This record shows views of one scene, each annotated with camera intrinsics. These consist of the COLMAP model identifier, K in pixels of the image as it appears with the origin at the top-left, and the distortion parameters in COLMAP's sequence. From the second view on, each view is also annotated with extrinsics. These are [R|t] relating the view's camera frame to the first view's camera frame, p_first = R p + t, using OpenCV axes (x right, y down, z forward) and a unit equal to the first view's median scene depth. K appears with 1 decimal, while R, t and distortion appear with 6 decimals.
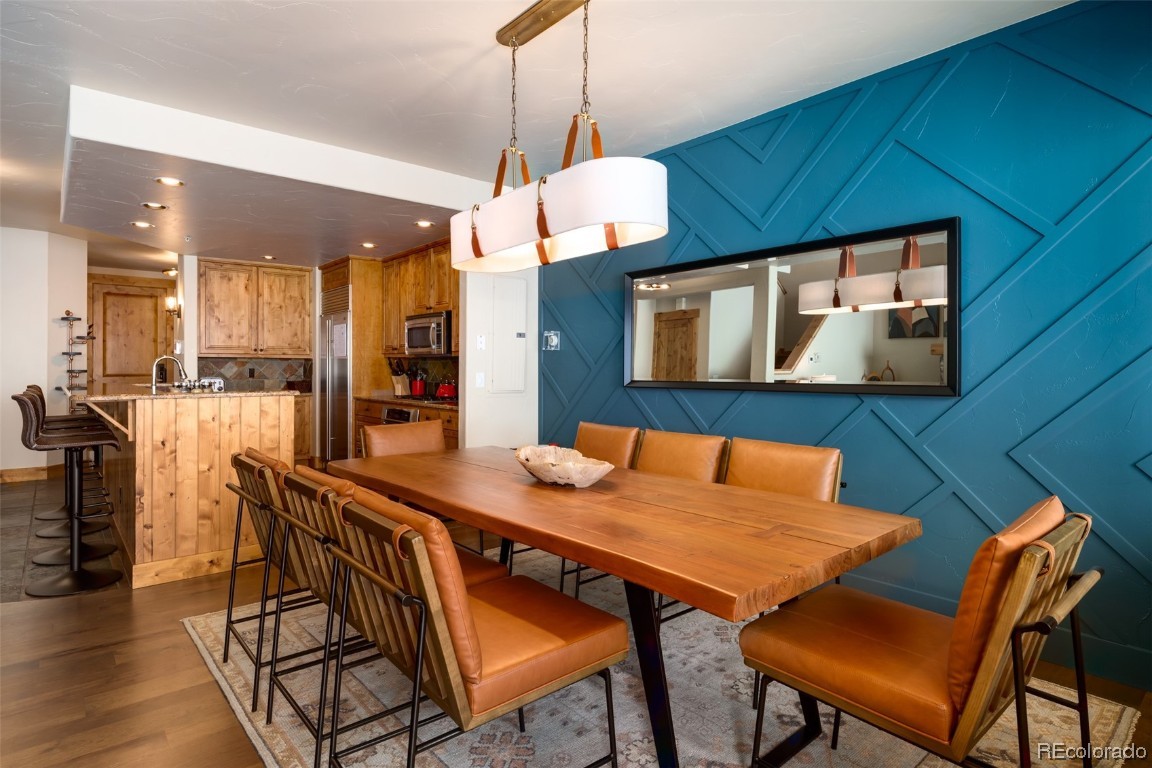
lens RADIAL K [[612.4, 0, 571.5], [0, 612.4, 365.8], [0, 0, 1]] dist [-0.000079, -0.000103]
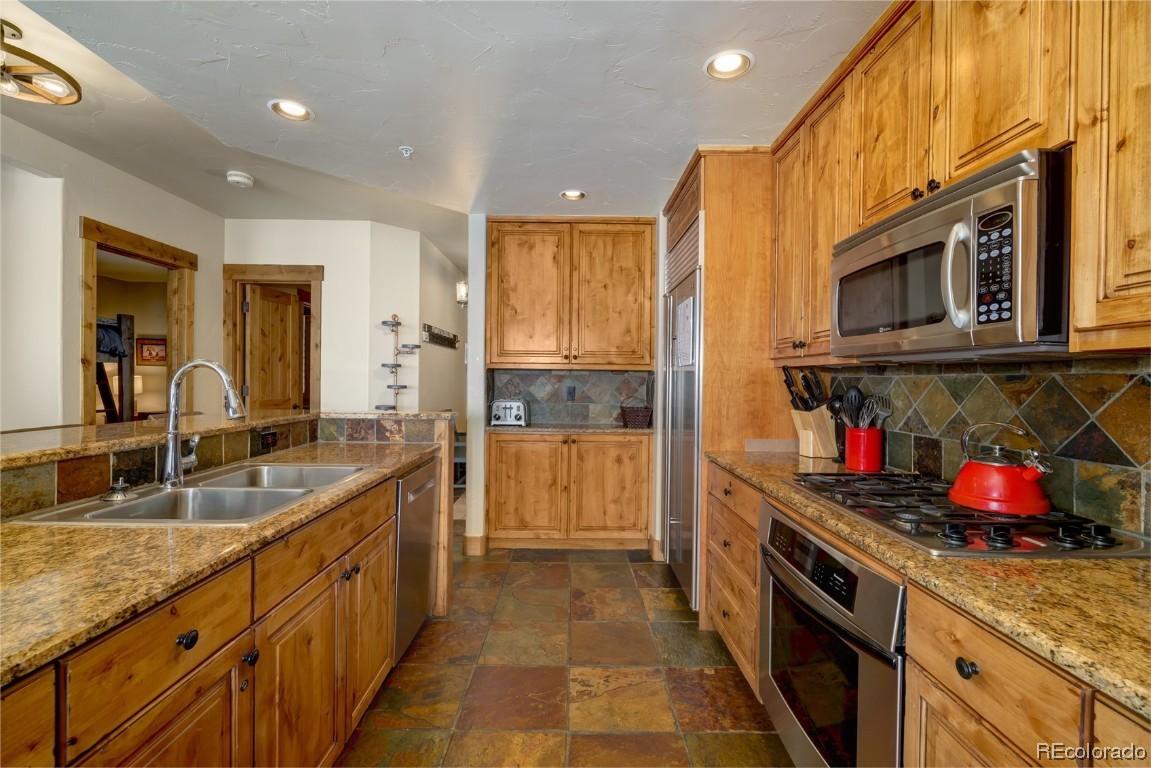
lens RADIAL K [[510.1, 0, 583.5], [0, 510.1, 385.2], [0, 0, 1]] dist [-0.010480, 0.000708]
pose [[0.776106, 0.014425, -0.630438, -0.178648], [-0.008754, 0.999888, 0.012101, -0.003708], [0.630542, -0.003872, 0.776145, 0.619706]]
